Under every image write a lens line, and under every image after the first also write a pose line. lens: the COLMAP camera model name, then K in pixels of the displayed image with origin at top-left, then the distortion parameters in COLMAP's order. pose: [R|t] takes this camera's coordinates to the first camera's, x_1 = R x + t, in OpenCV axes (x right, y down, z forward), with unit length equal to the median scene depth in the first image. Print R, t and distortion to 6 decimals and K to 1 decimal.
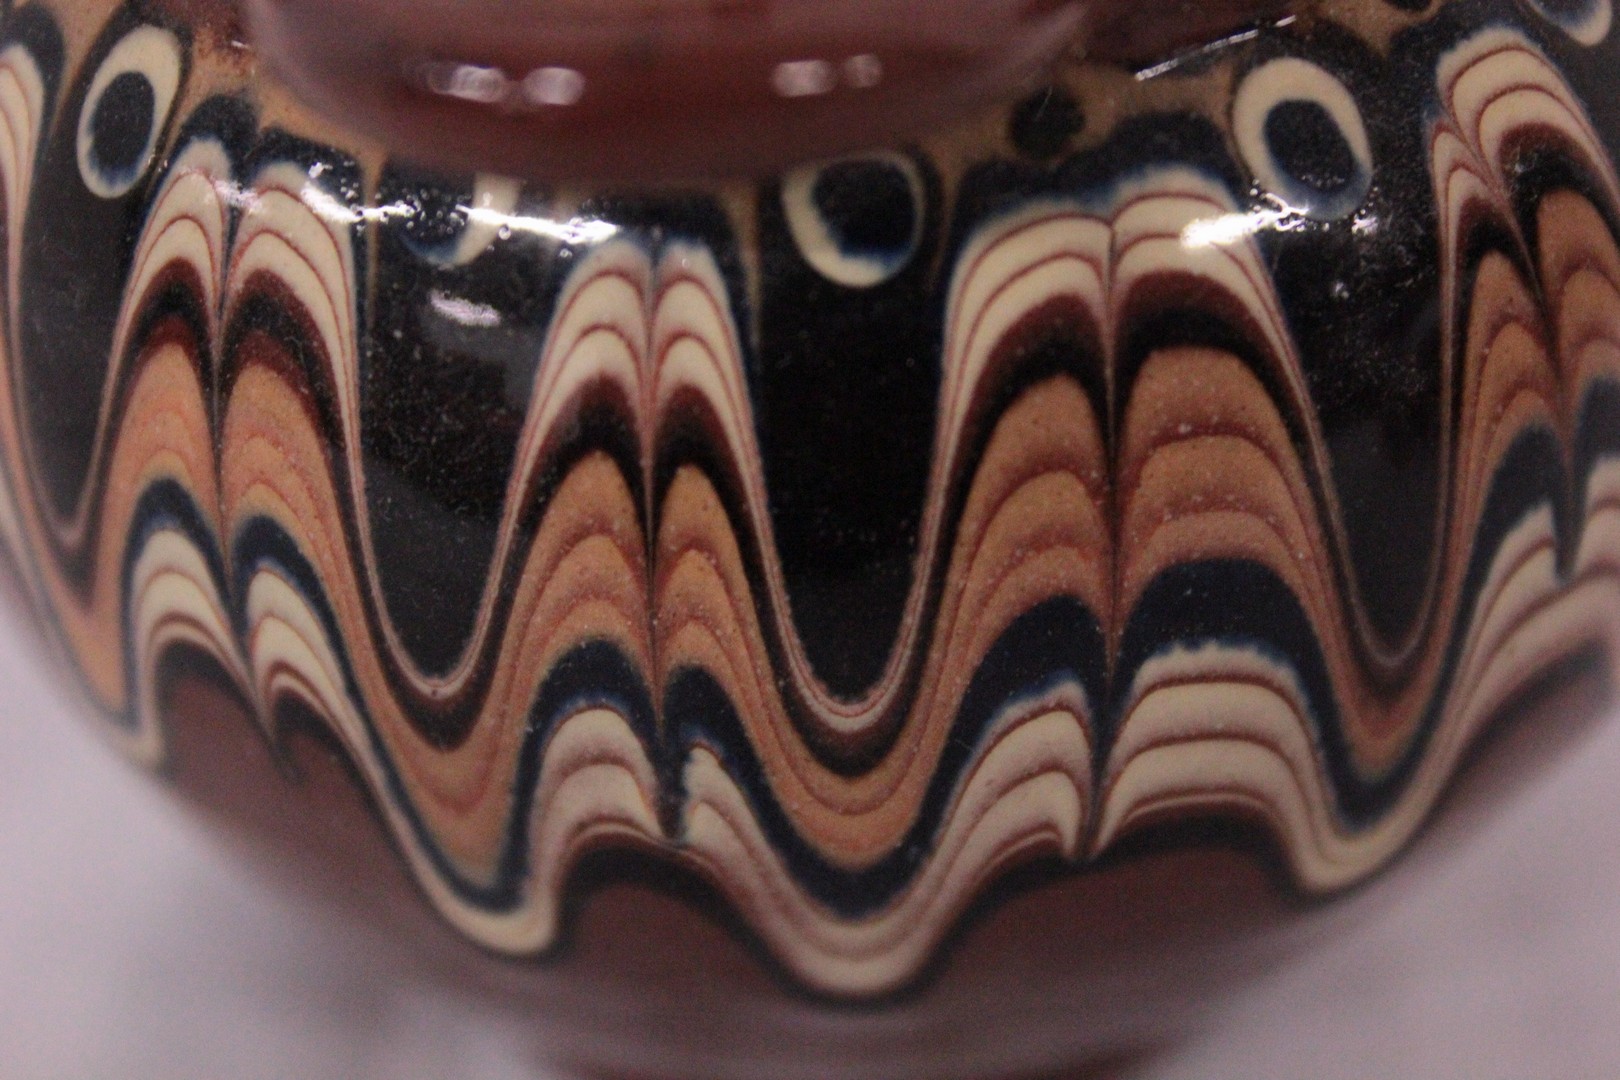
lens RADIAL K [[3305.1, 0, 807.6], [0, 3305.1, 492.8], [0, 0, 1]] dist [-0.008838, 0.018962]
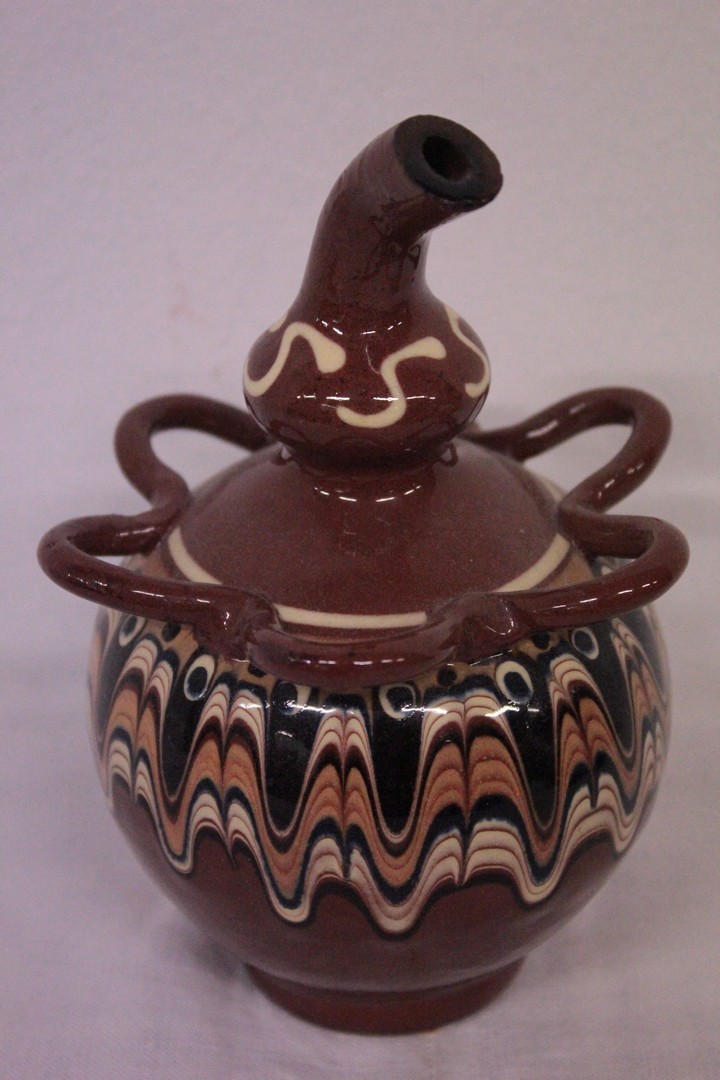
lens RADIAL K [[1900.4, 0, 360.0], [0, 1900.4, 540.0], [0, 0, 1]] dist [-0.036229, -0.046792]
pose [[0.999532, 0.000098, 0.030605, -0.091855], [0.007015, 0.972635, -0.232233, 0.233454], [-0.029790, 0.232339, 0.972179, -1.125018]]
